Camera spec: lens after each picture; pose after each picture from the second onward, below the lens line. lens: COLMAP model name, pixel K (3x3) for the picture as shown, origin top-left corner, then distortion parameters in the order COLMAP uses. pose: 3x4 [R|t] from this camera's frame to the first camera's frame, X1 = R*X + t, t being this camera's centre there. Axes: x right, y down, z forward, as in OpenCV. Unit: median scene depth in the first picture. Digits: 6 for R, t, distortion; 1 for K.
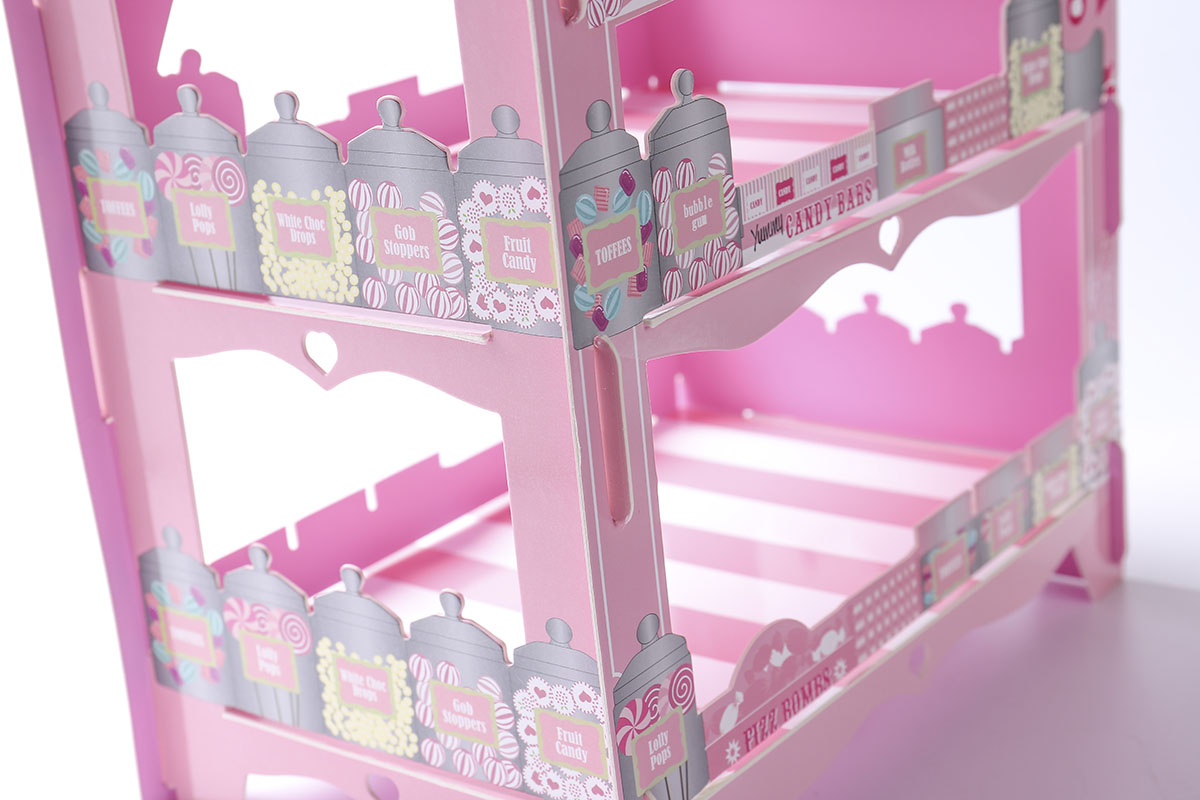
lens RADIAL K [[2106.7, 0, 607.7], [0, 2106.7, 400.0], [0, 0, 1]] dist [0.087553, 0.000000]
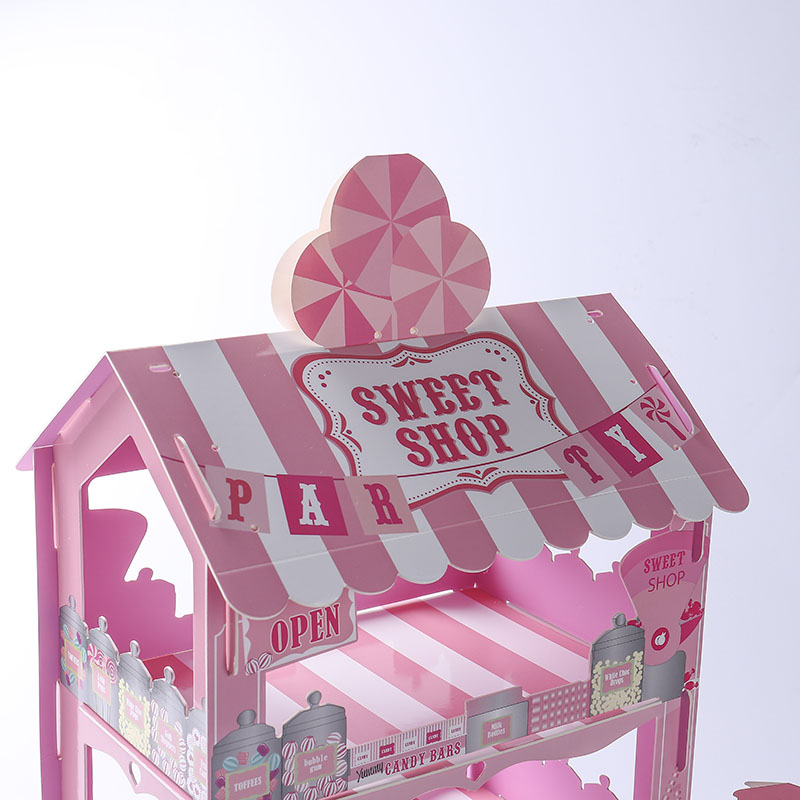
lens RADIAL K [[1658.7, 0, 402.6], [0, 1658.7, 427.9], [0, 0, 1]] dist [0.041222, 0.000000]
pose [[0.943872, 0.195171, -0.266484, 0.402760], [-0.206492, 0.978336, -0.014855, -0.334965], [0.257812, 0.069048, 0.963725, -0.362236]]
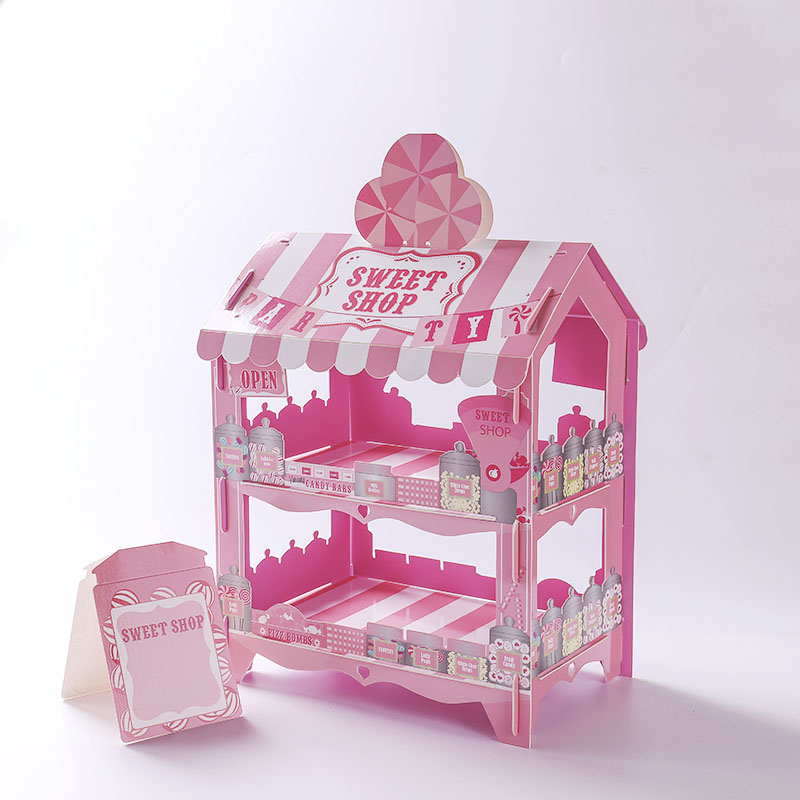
lens RADIAL K [[1658.7, 0, 360.0], [0, 1658.7, 419.4], [0, 0, 1]] dist [0.041222, 0.000000]
pose [[0.056467, 0.275562, -0.959623, 2.296797], [-0.313403, 0.917467, 0.245015, -0.755259], [0.947940, 0.286913, 0.138169, 0.688848]]
